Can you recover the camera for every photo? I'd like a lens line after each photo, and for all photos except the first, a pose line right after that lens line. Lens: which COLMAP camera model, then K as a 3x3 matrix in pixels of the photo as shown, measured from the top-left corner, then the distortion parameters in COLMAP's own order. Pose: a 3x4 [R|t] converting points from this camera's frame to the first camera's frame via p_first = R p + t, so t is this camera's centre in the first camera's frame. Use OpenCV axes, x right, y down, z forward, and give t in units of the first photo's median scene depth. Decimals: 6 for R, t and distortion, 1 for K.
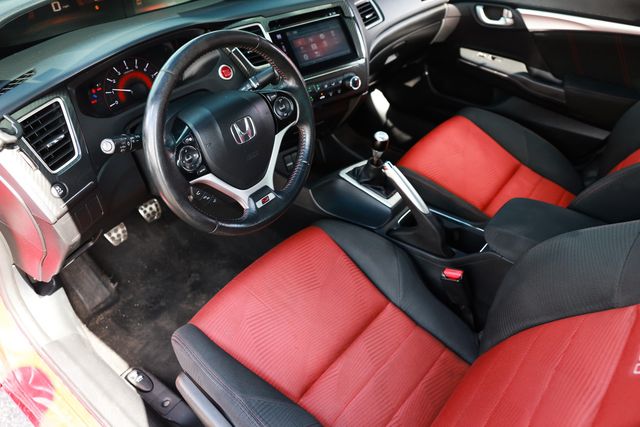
lens RADIAL K [[502.6, 0, 320.7], [0, 502.6, 220.7], [0, 0, 1]] dist [-0.101183, 0.092160]
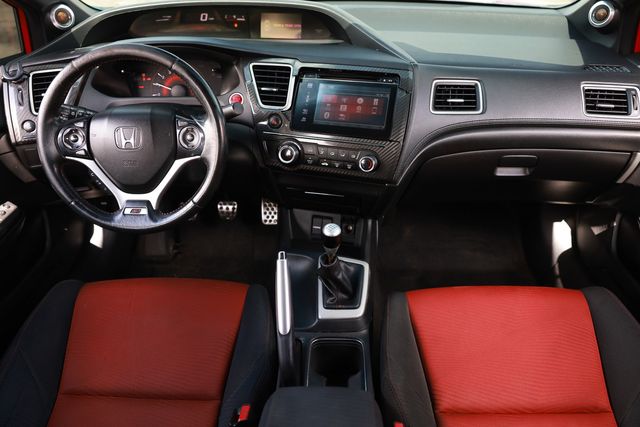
lens RADIAL K [[502.6, 0, 320.7], [0, 502.6, 220.7], [0, 0, 1]] dist [-0.101183, 0.092160]
pose [[0.601445, 0.423622, -0.677353, 0.619751], [-0.504119, 0.858975, 0.089586, -0.233588], [0.619781, 0.287585, 0.730183, 0.385347]]
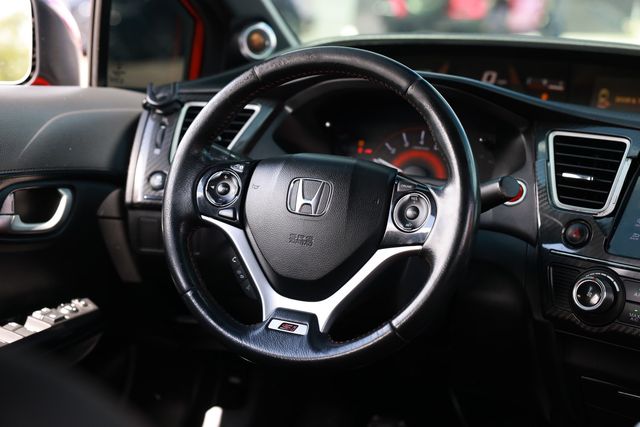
lens RADIAL K [[1120.3, 0, 320.0], [0, 1120.3, 213.5], [0, 0, 1]] dist [0.046328, 0.135684]
pose [[0.240047, 0.185380, -0.952896, 0.822229], [-0.651948, 0.758078, -0.016755, -0.107695], [0.719264, 0.625261, 0.302833, 0.434374]]
